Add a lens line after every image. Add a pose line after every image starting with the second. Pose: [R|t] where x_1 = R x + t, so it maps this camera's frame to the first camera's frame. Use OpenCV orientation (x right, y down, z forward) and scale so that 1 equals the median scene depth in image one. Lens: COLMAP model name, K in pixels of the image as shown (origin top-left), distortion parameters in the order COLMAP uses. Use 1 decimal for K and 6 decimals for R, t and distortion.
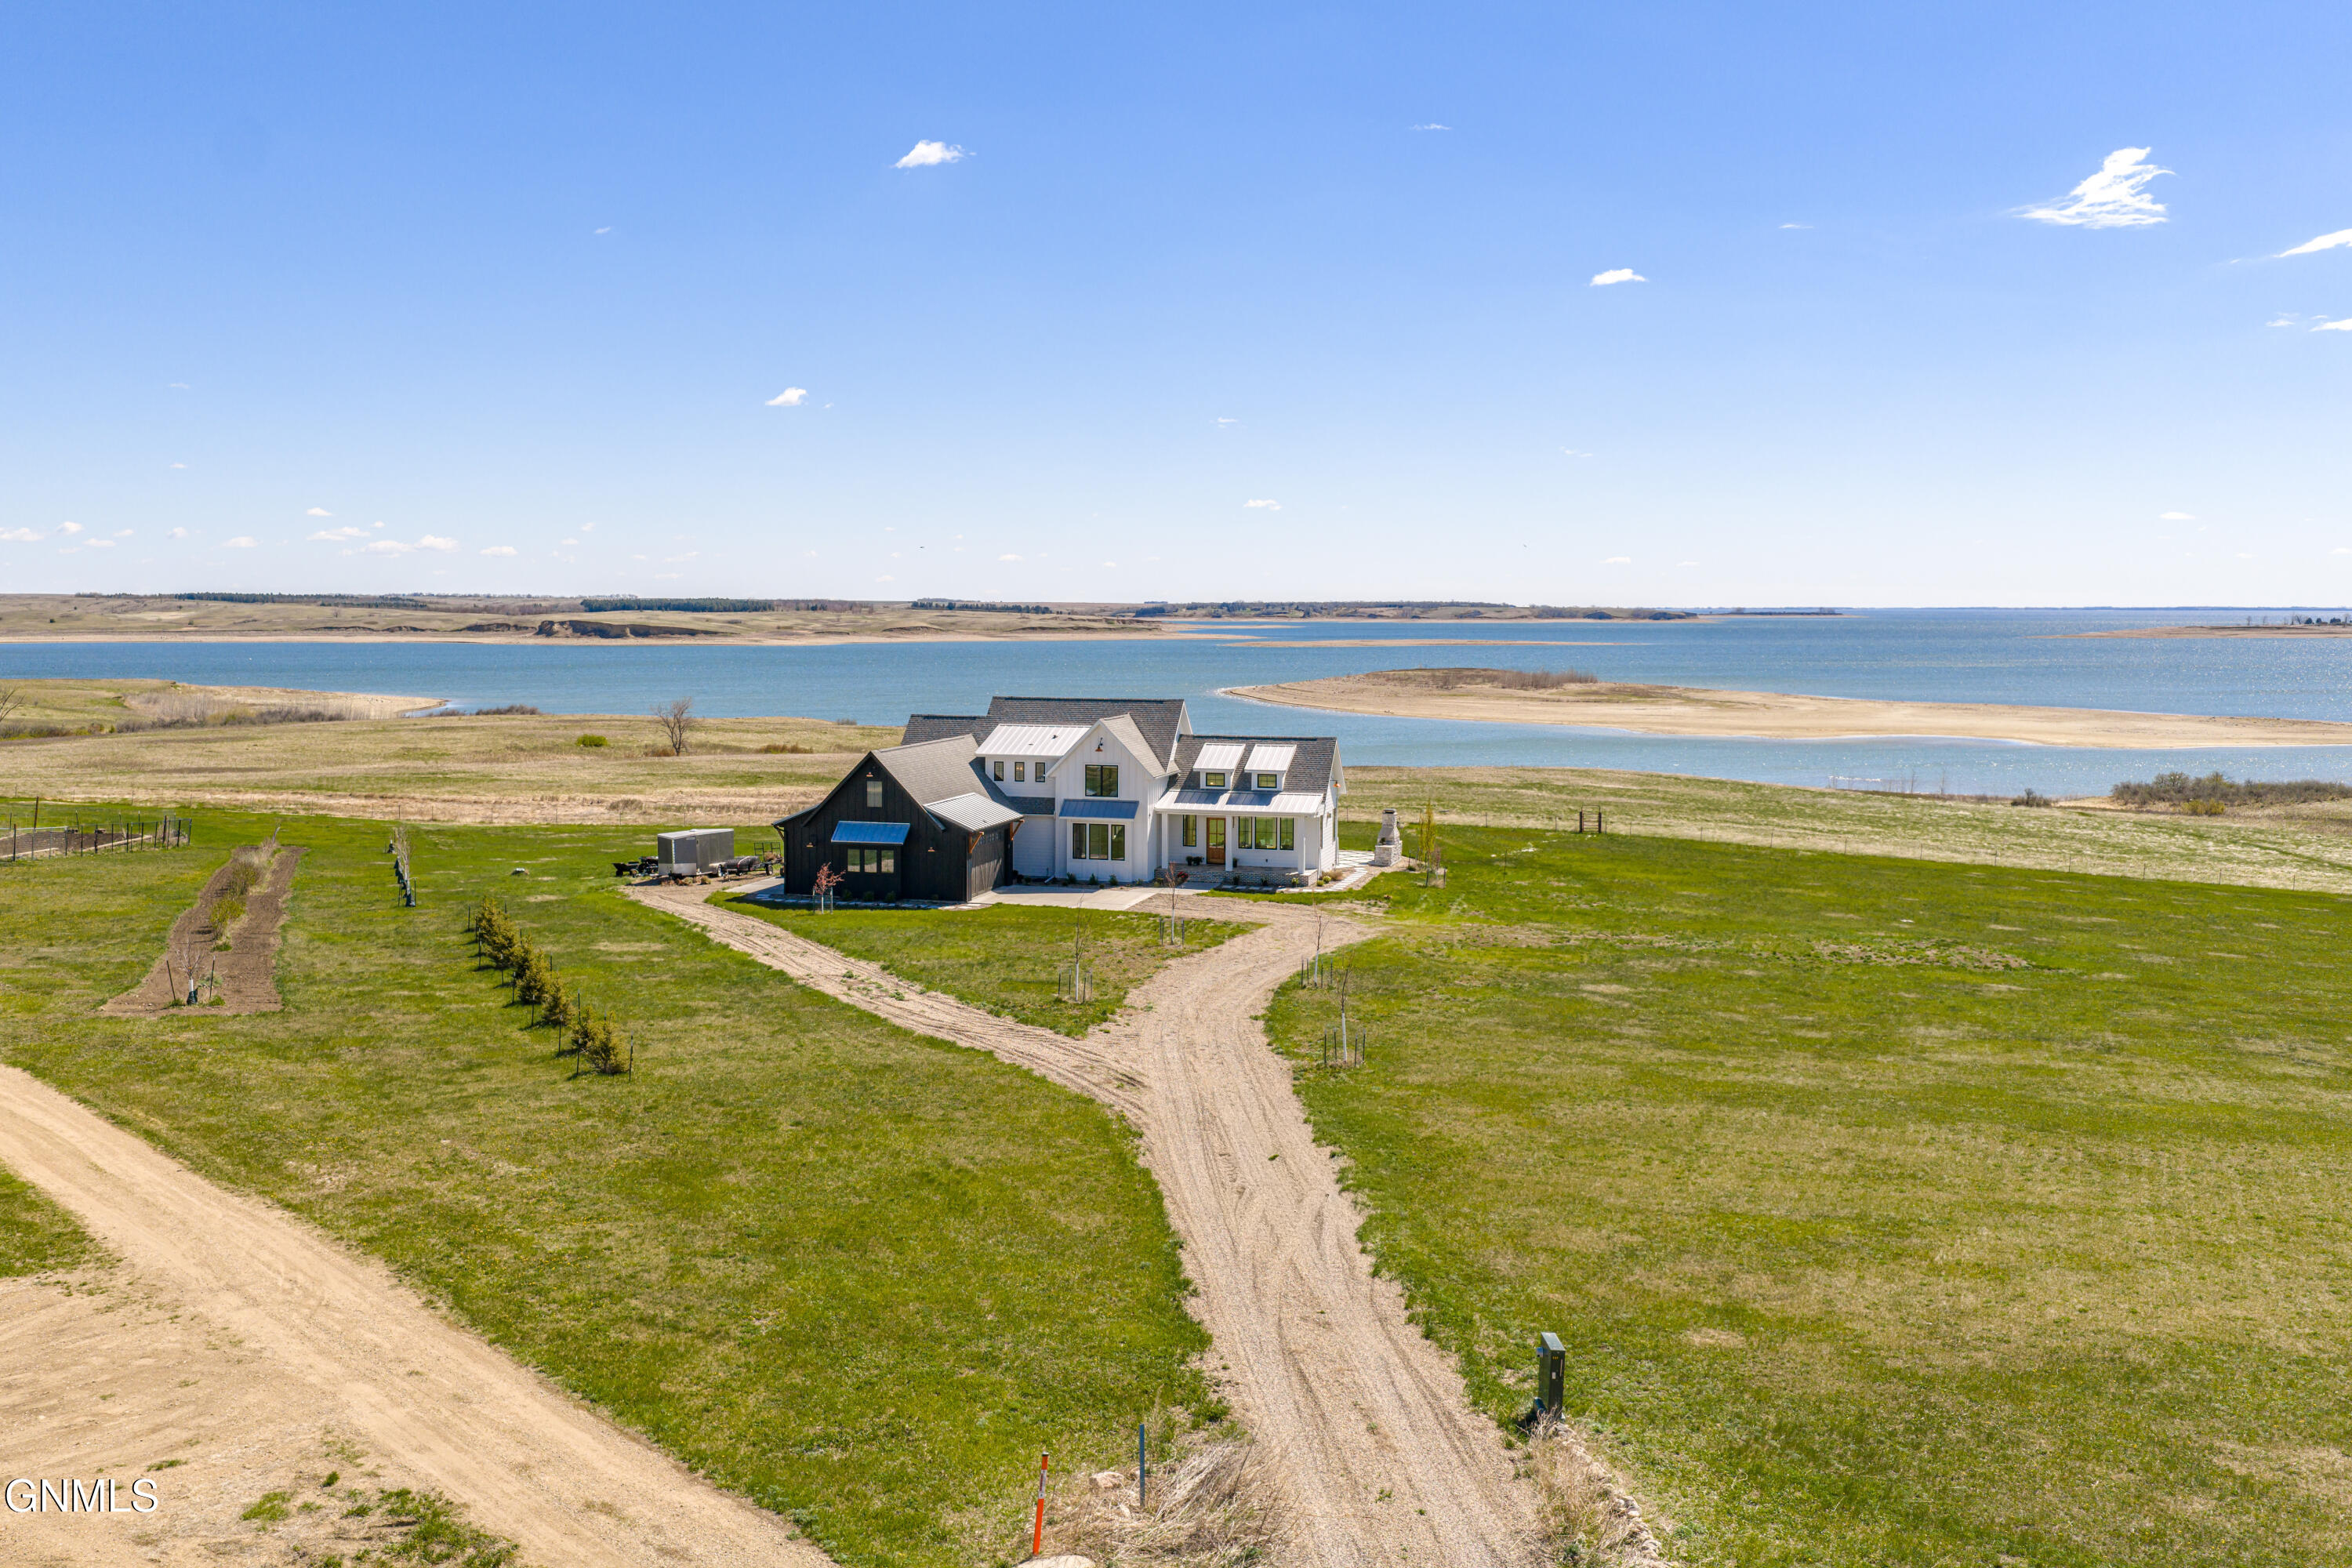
lens RADIAL K [[1934.7, 0, 1170.8], [0, 1934.7, 775.9], [0, 0, 1]] dist [0.013160, -0.025514]
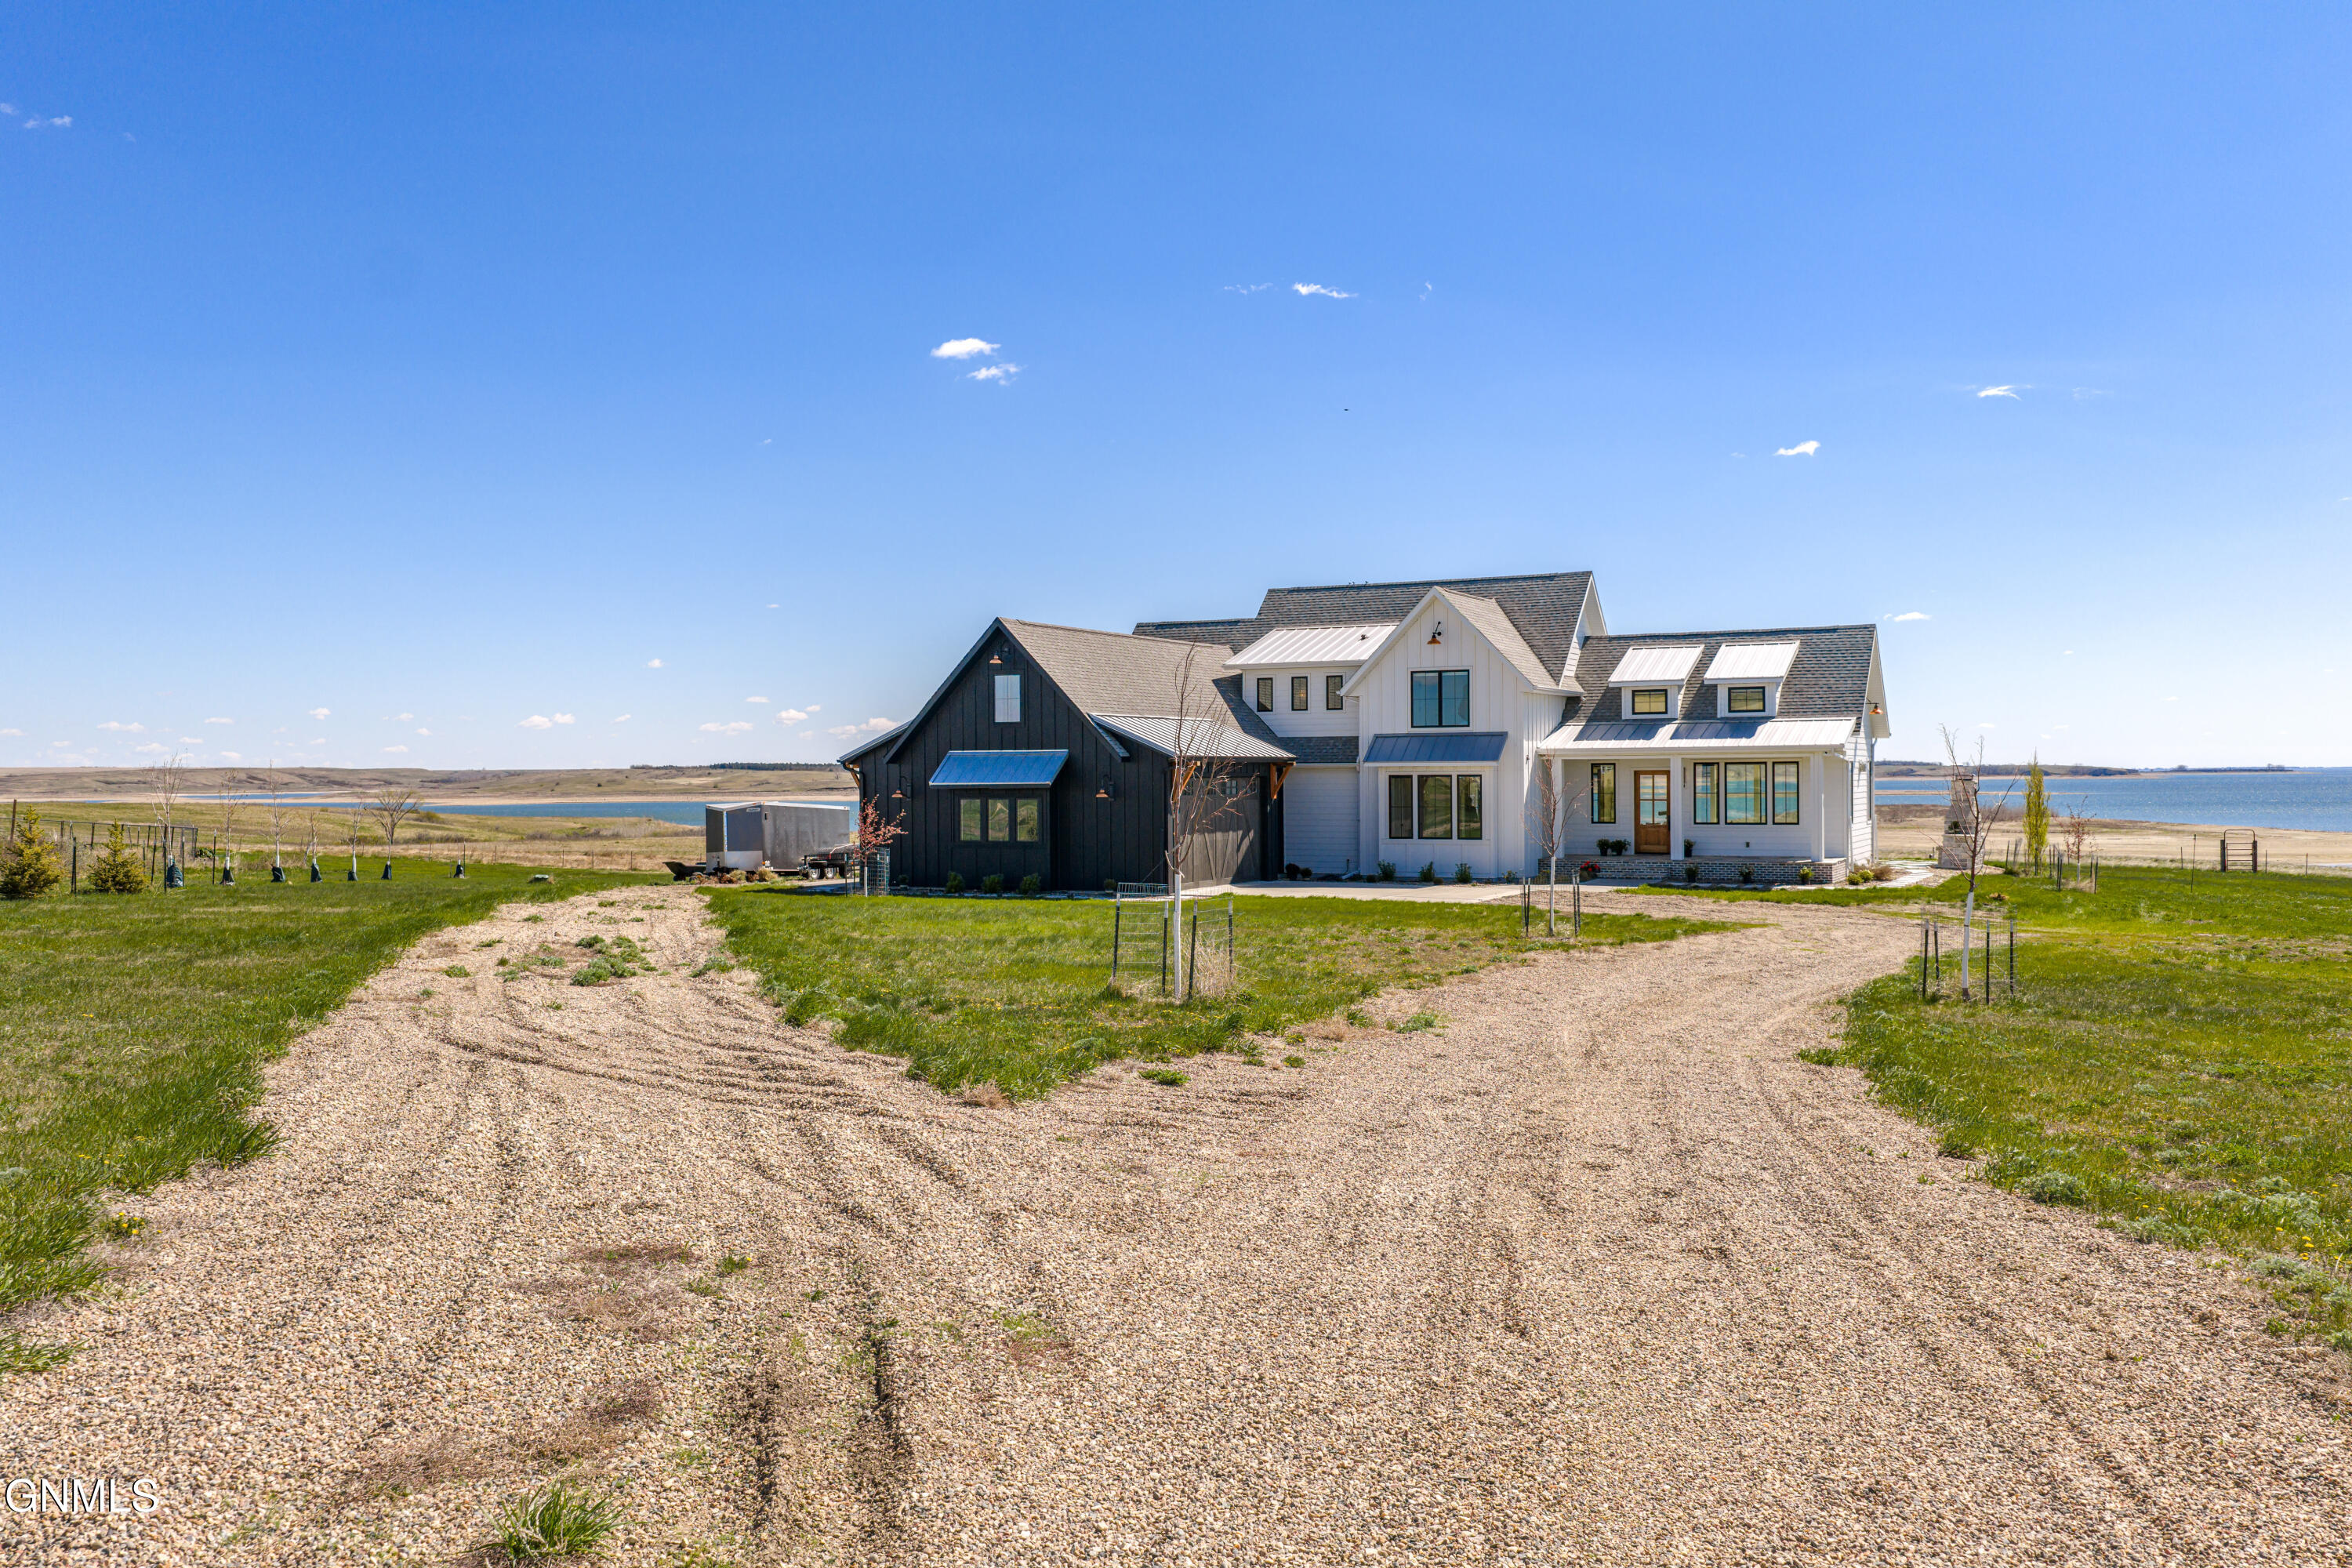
lens RADIAL K [[1934.7, 0, 1169.8], [0, 1934.7, 803.8], [0, 0, 1]] dist [0.013160, -0.025514]
pose [[0.975521, -0.013451, -0.219495, 0.010471], [0.001280, 0.998458, -0.055497, 0.063586], [0.219903, 0.053857, 0.974034, 0.436584]]
